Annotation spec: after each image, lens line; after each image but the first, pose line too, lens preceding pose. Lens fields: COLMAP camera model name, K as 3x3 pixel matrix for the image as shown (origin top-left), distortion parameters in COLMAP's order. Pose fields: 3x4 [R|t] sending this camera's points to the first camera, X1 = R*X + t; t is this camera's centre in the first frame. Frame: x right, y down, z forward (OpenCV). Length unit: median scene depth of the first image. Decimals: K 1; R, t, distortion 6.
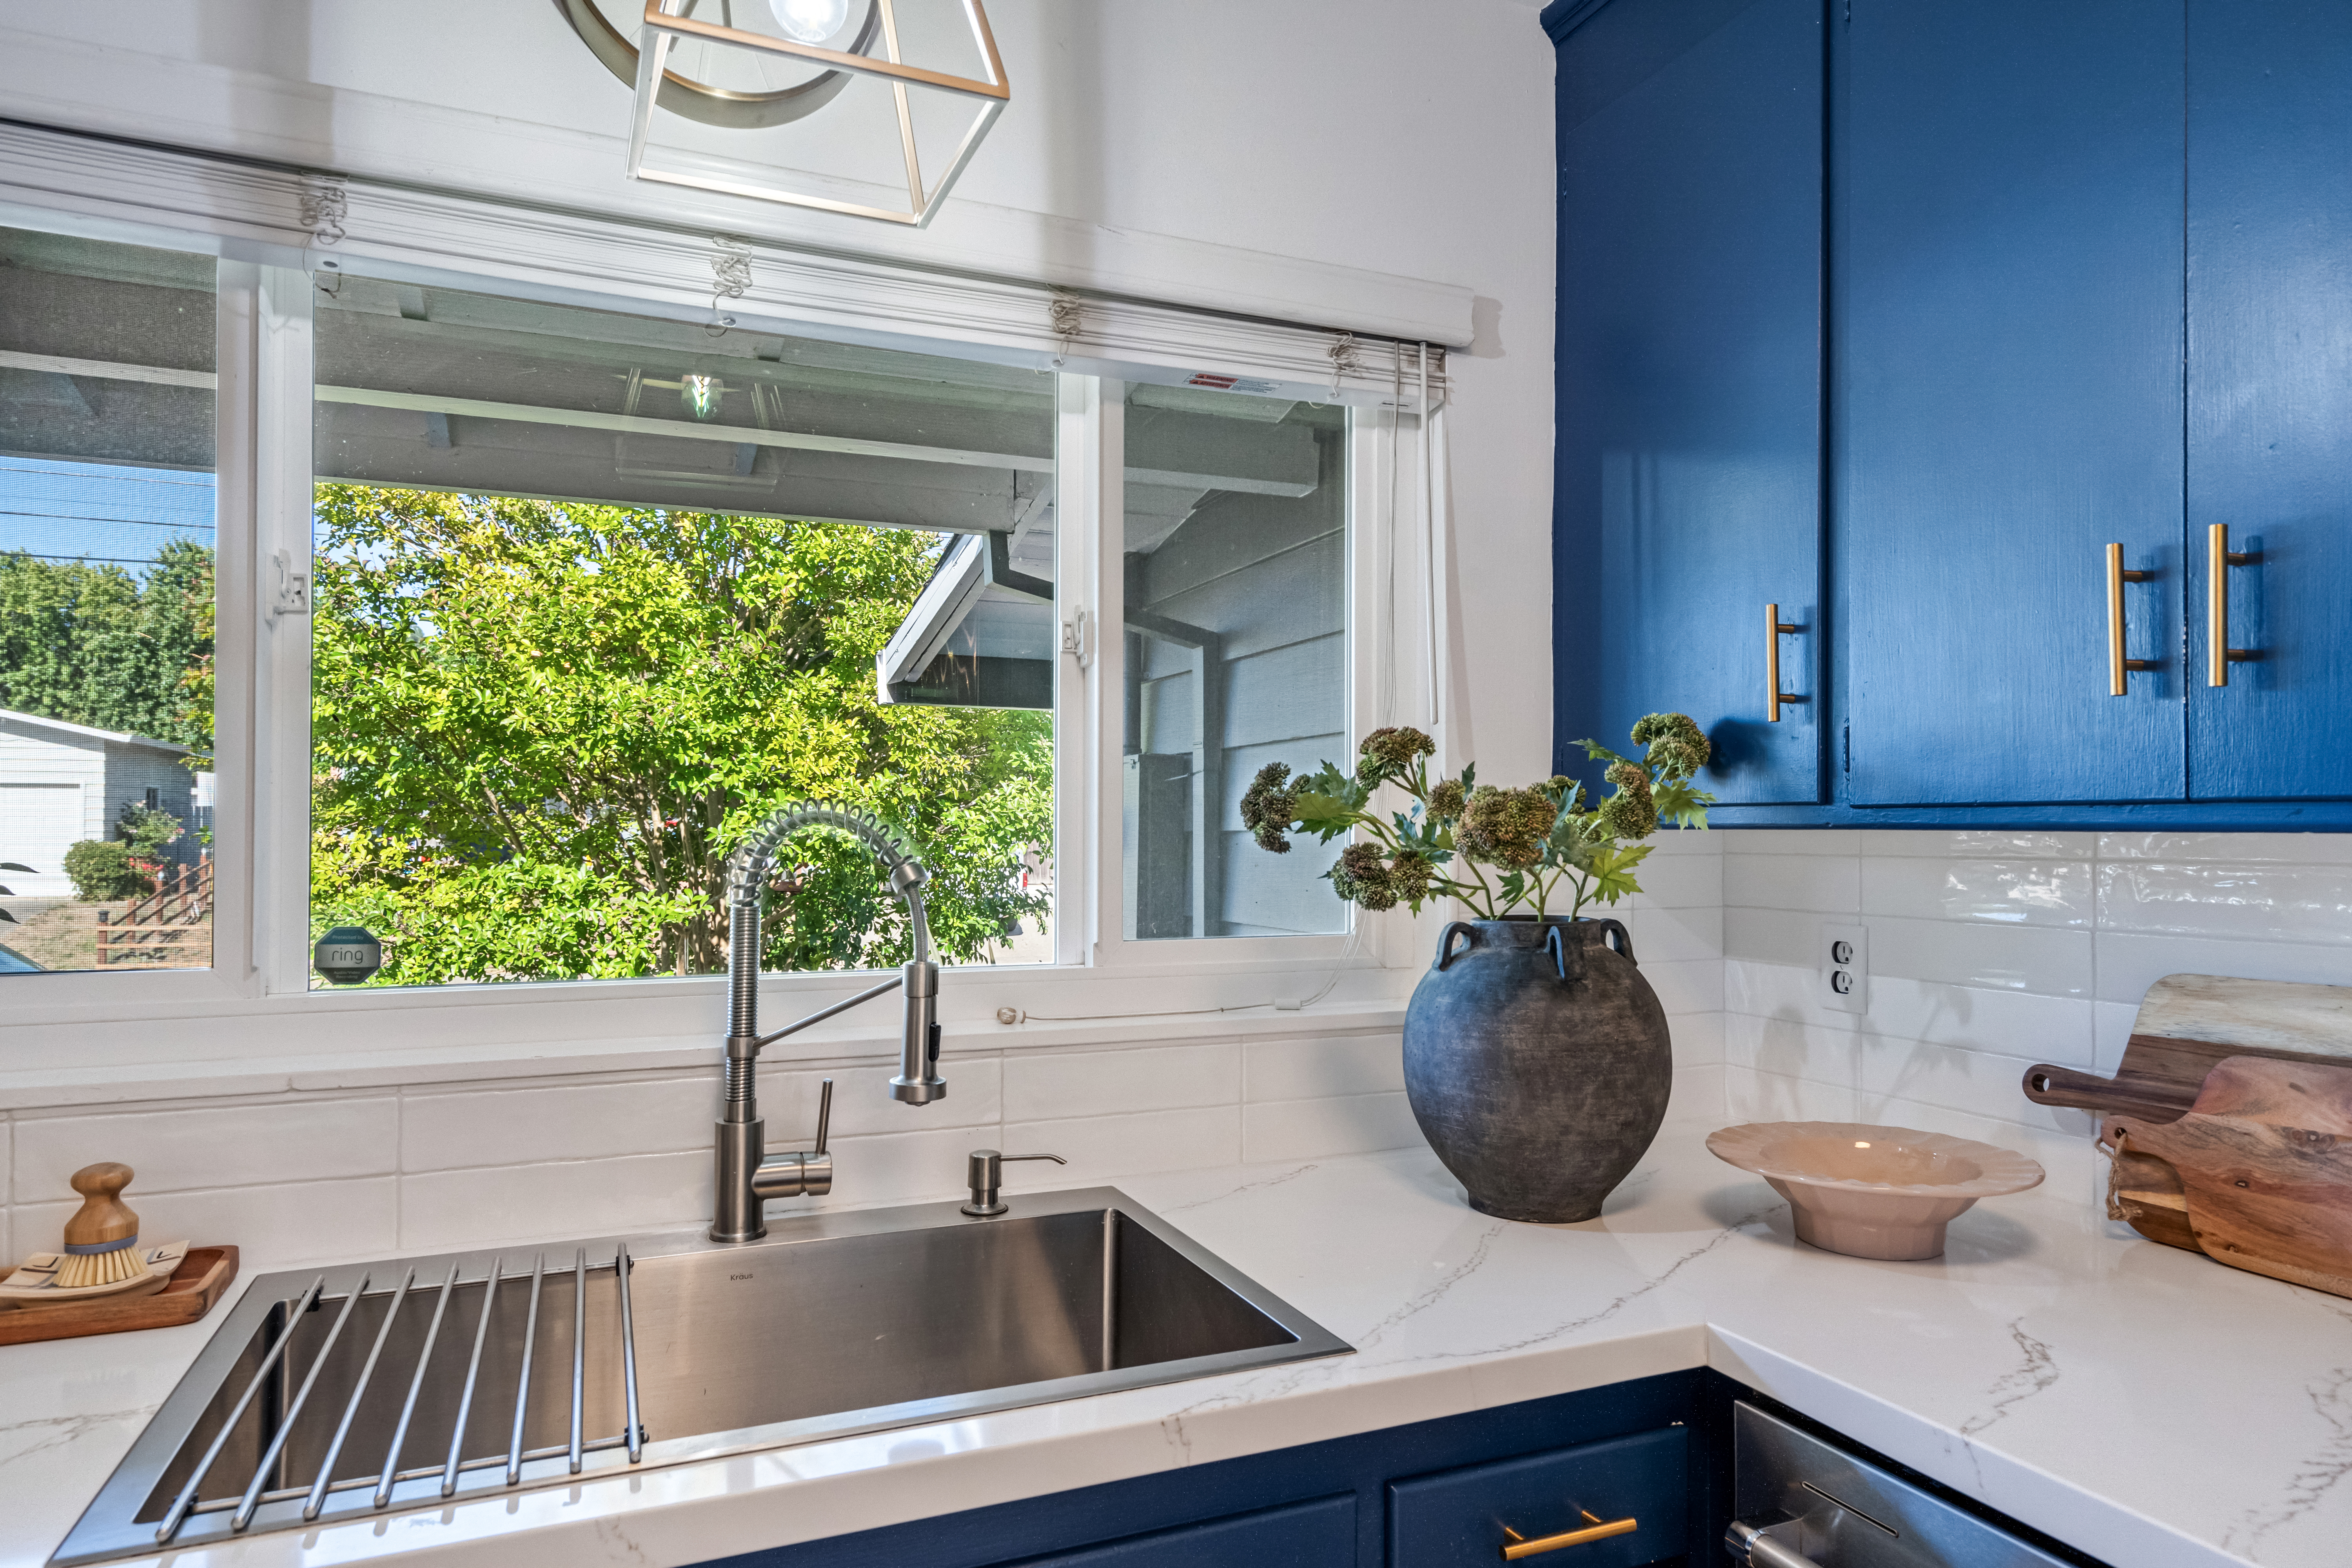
lens RADIAL K [[1403.2, 0, 1164.8], [0, 1403.2, 810.1], [0, 0, 1]] dist [-0.005874, 0.001610]
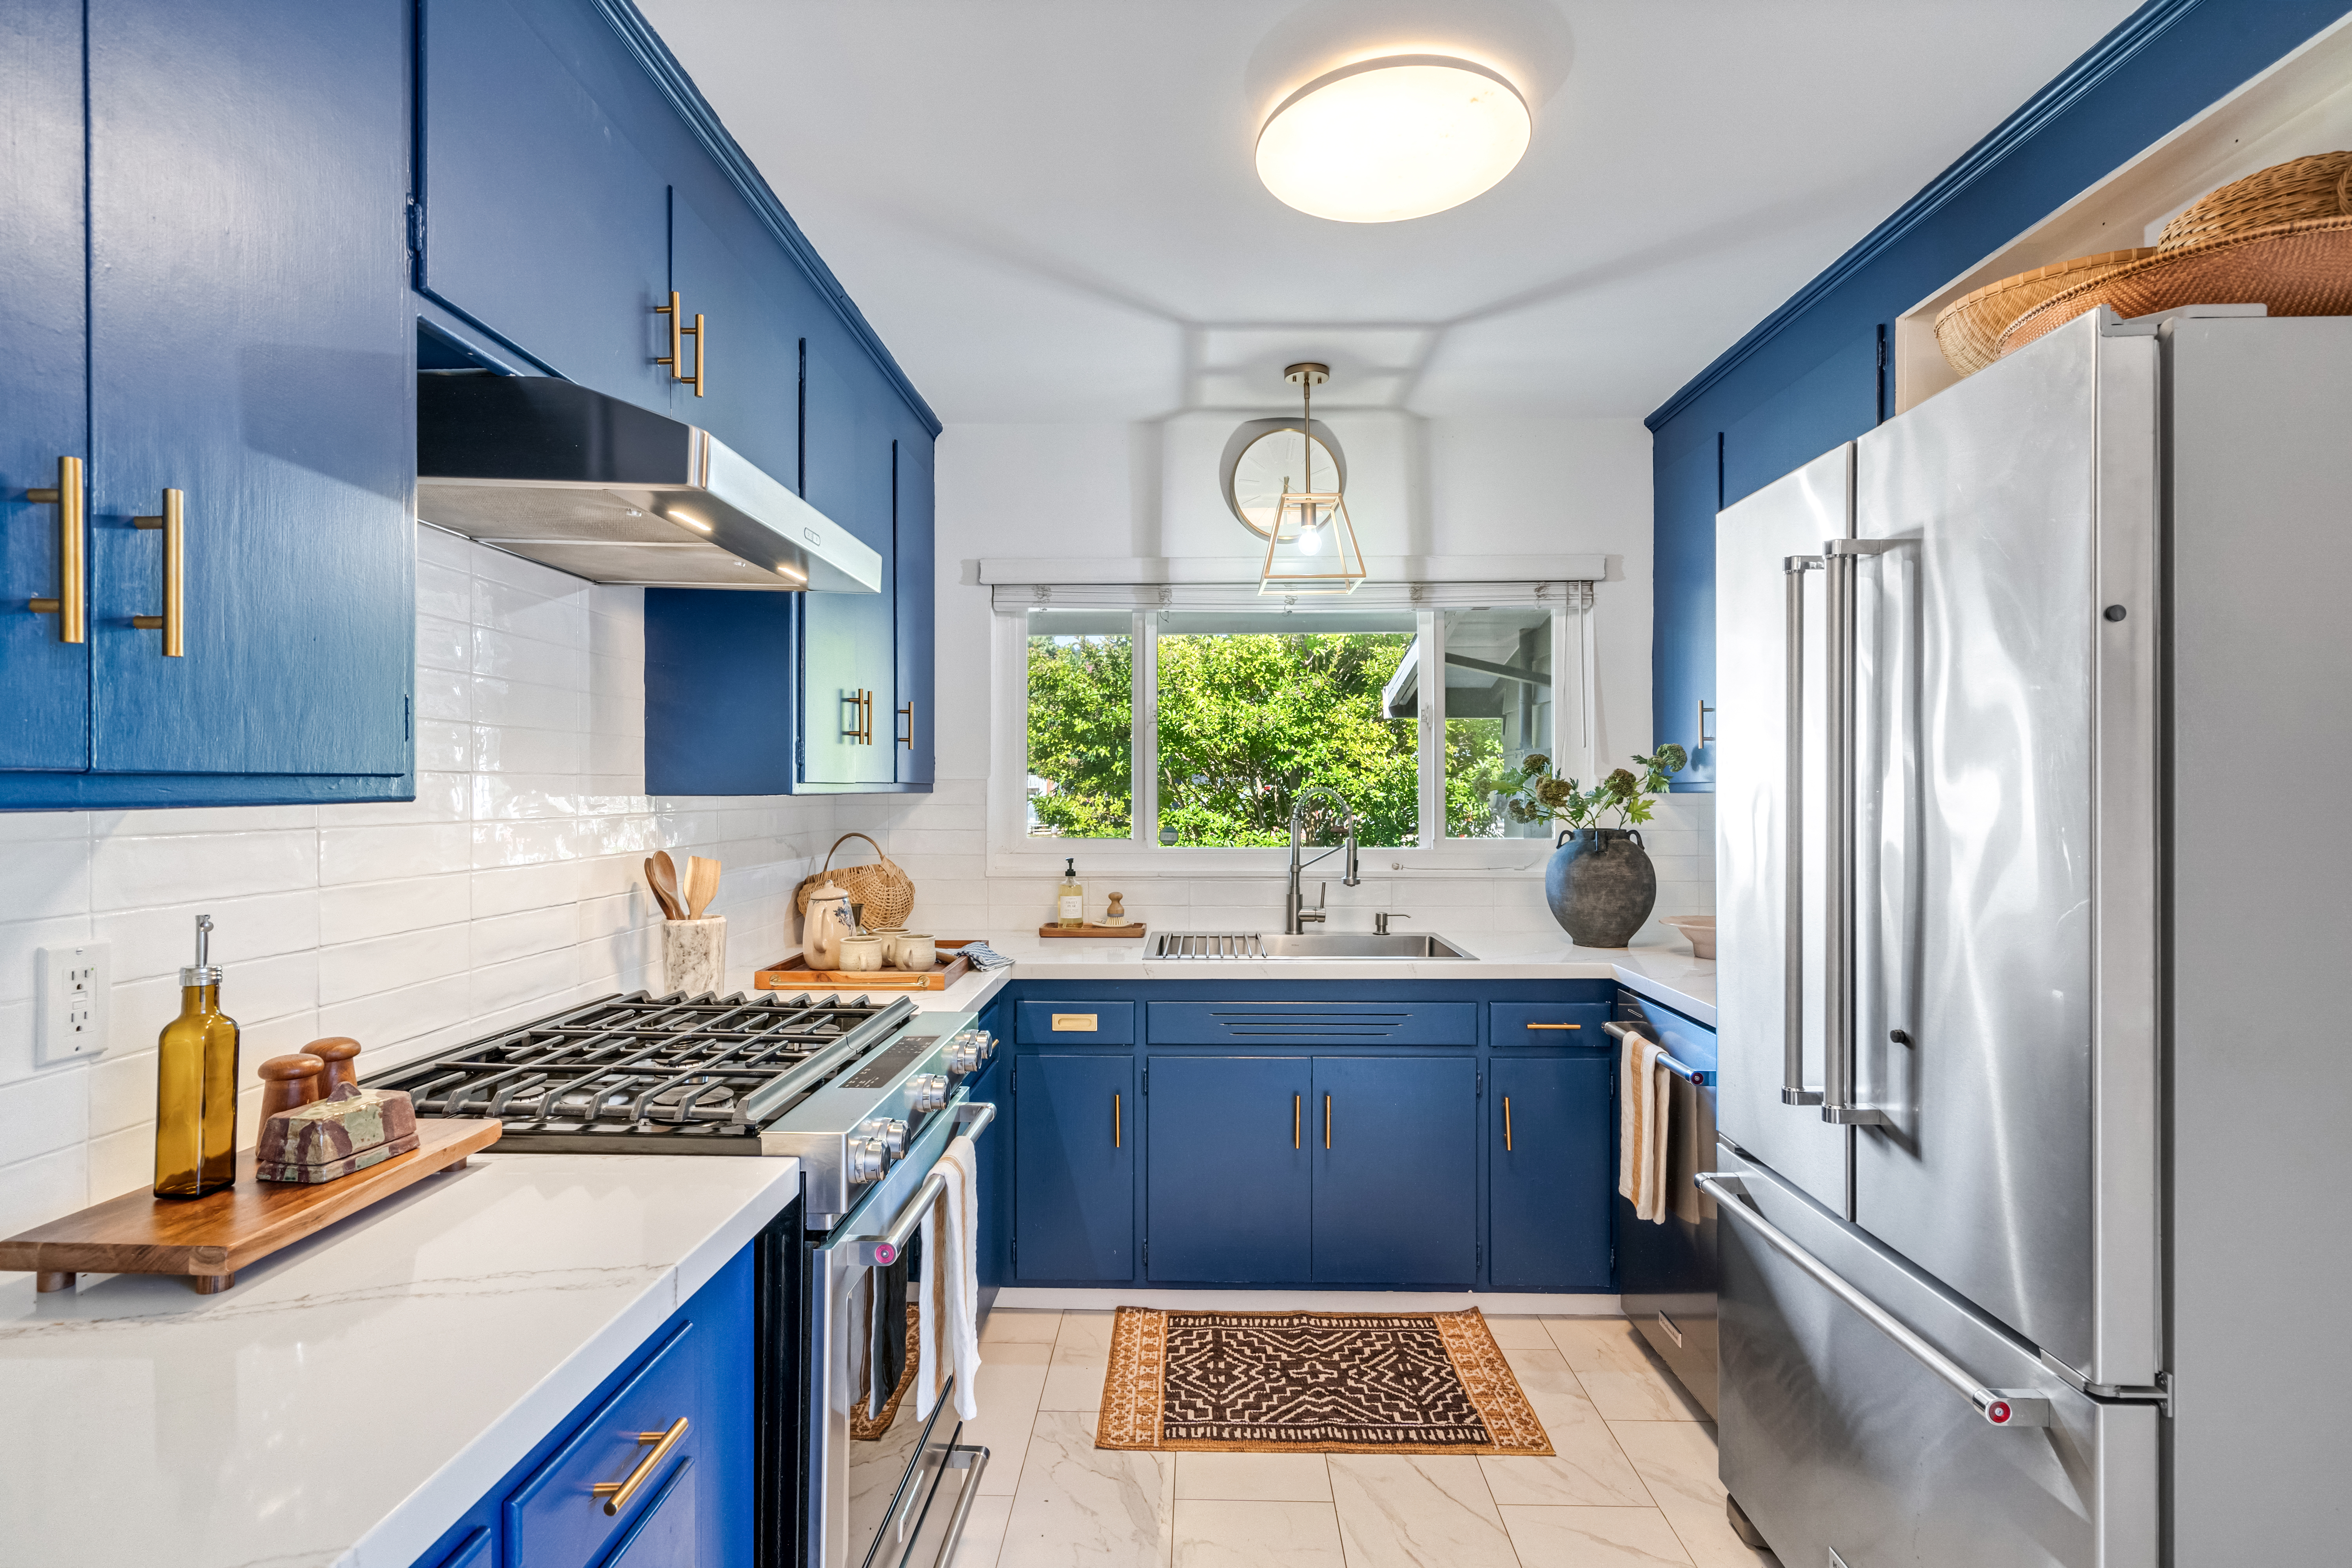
lens RADIAL K [[1166.5, 0, 1176.0], [0, 1166.5, 784.0], [0, 0, 1]] dist [-0.021928, 0.000459]
pose [[0.912445, -0.005273, -0.409165, 0.354902], [0.007770, 0.999960, 0.004440, -0.015126], [0.409125, -0.007230, 0.912450, -1.001343]]
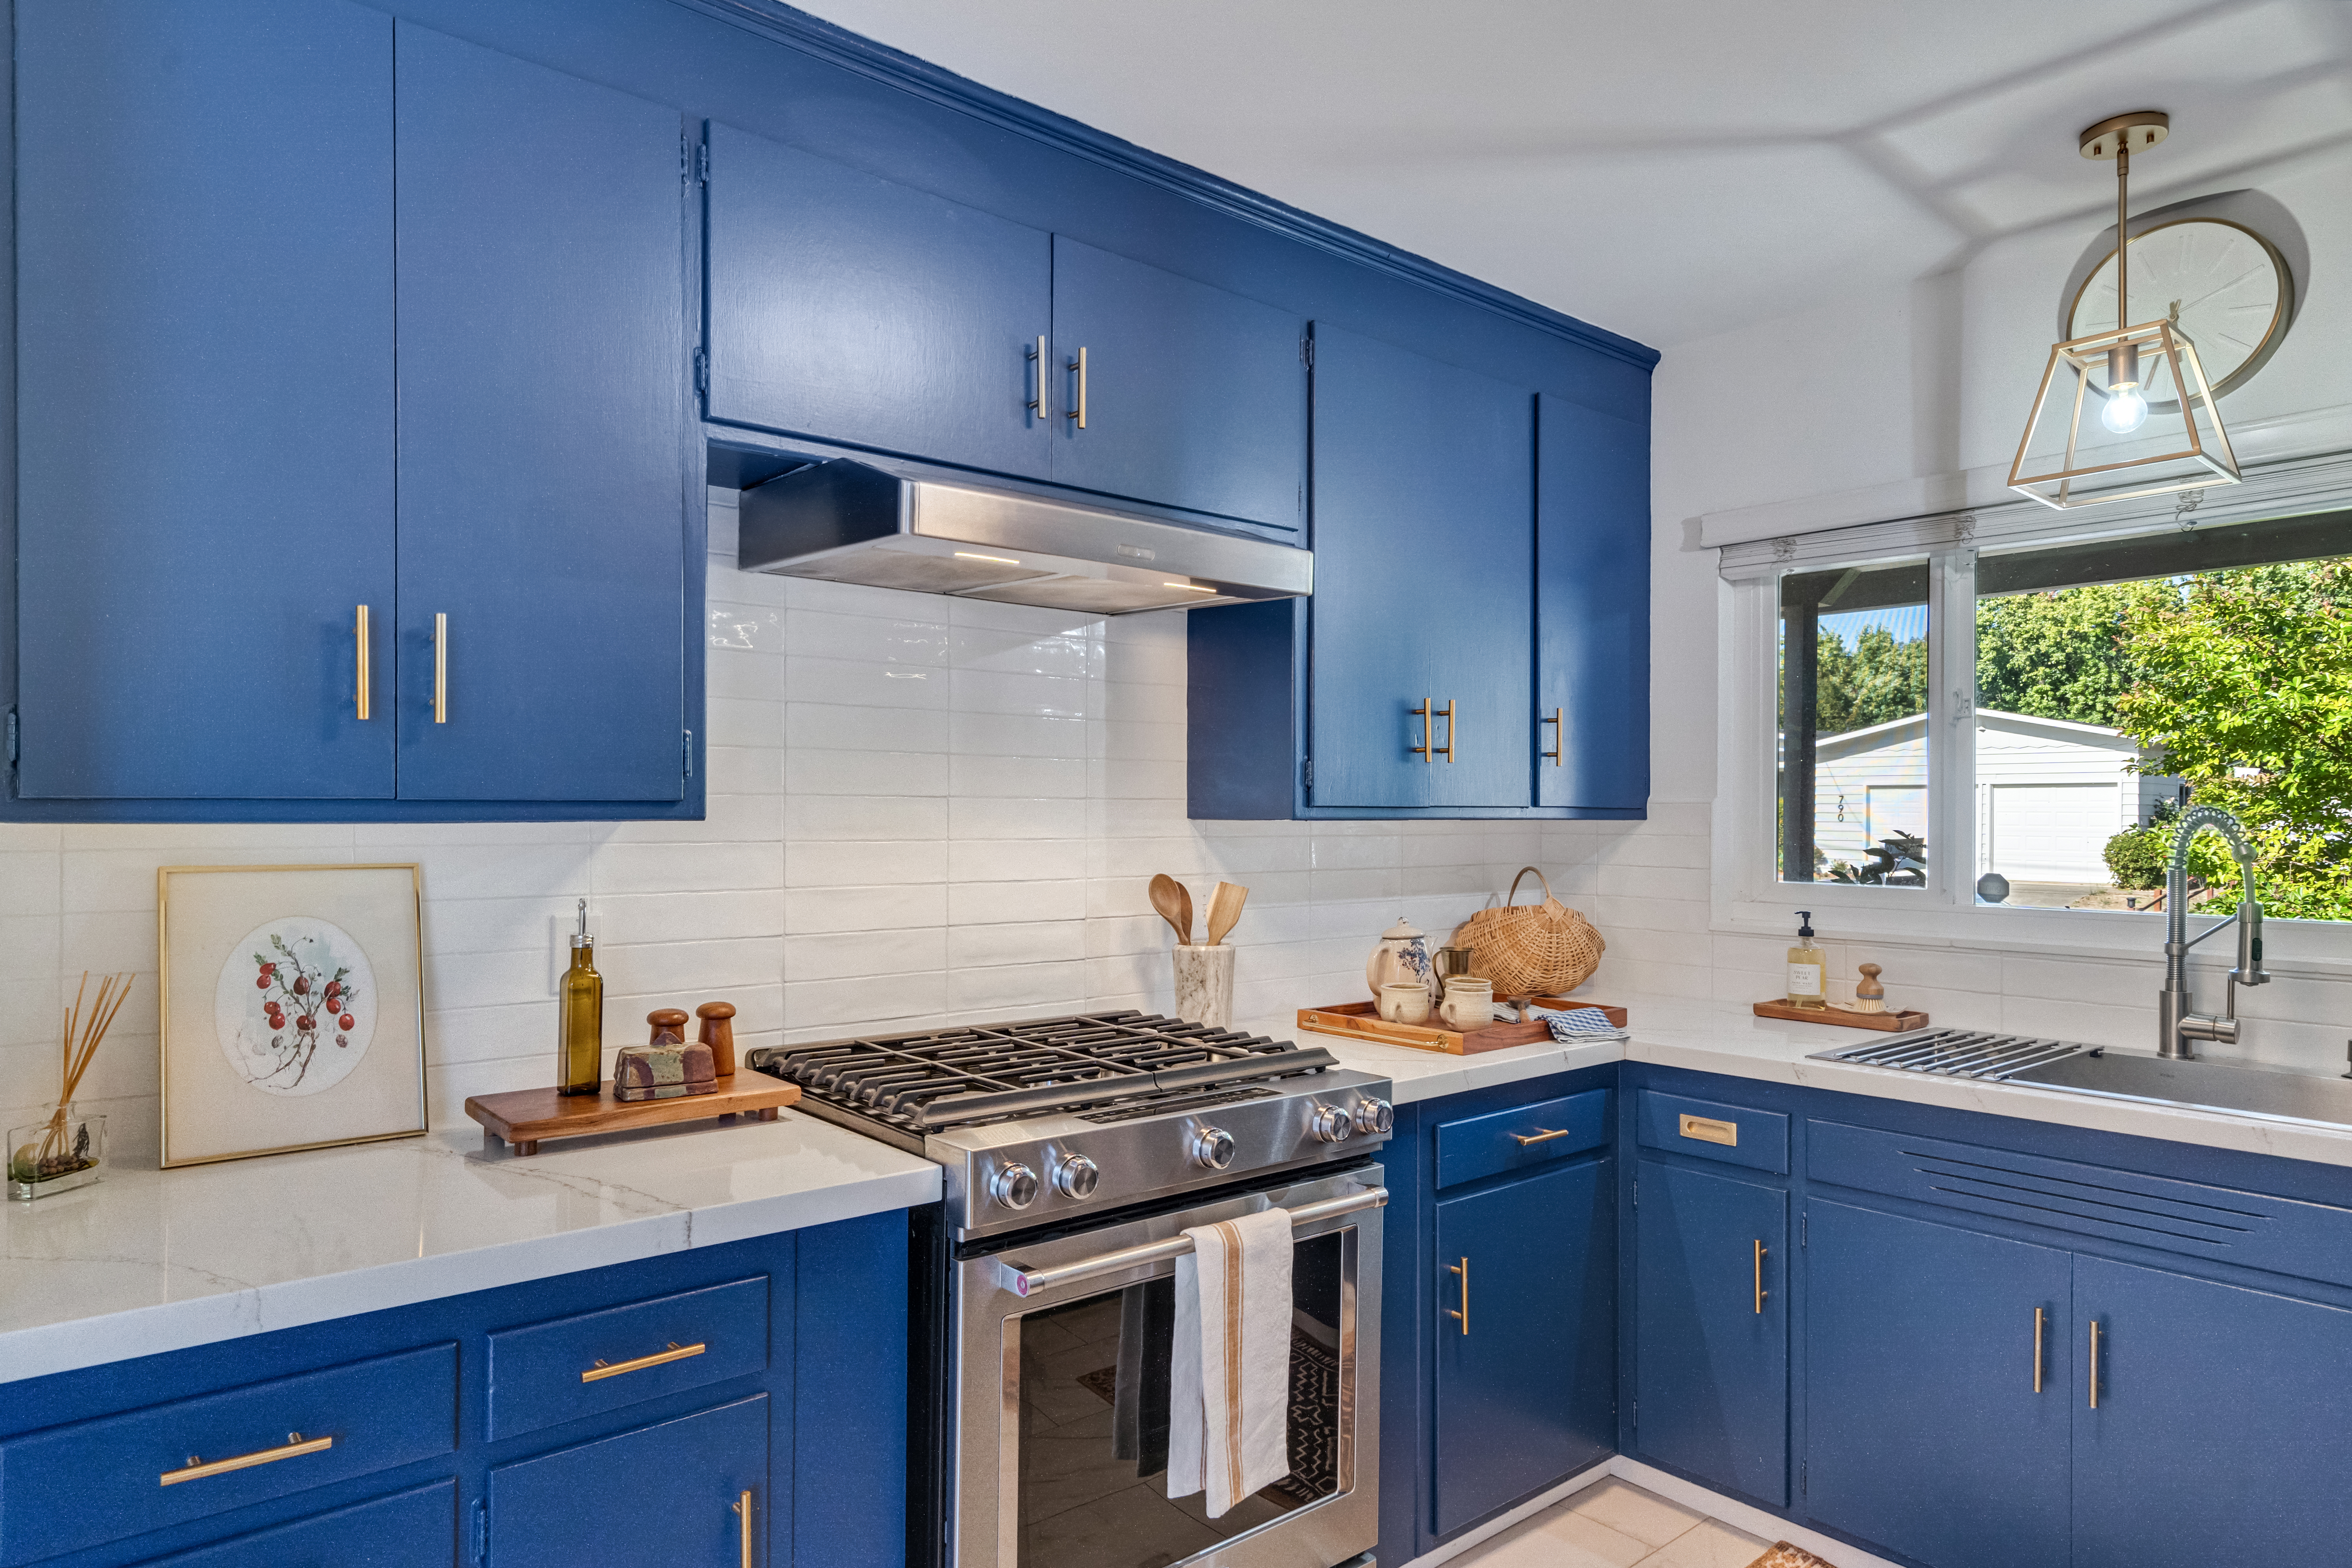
lens RADIAL K [[1403.2, 0, 1164.8], [0, 1403.2, 810.1], [0, 0, 1]] dist [-0.005874, 0.001610]
pose [[0.292758, -0.002662, -0.956183, 0.765845], [0.006375, 0.999979, -0.000833, -0.010211], [0.956165, -0.005852, 0.292769, -0.556186]]
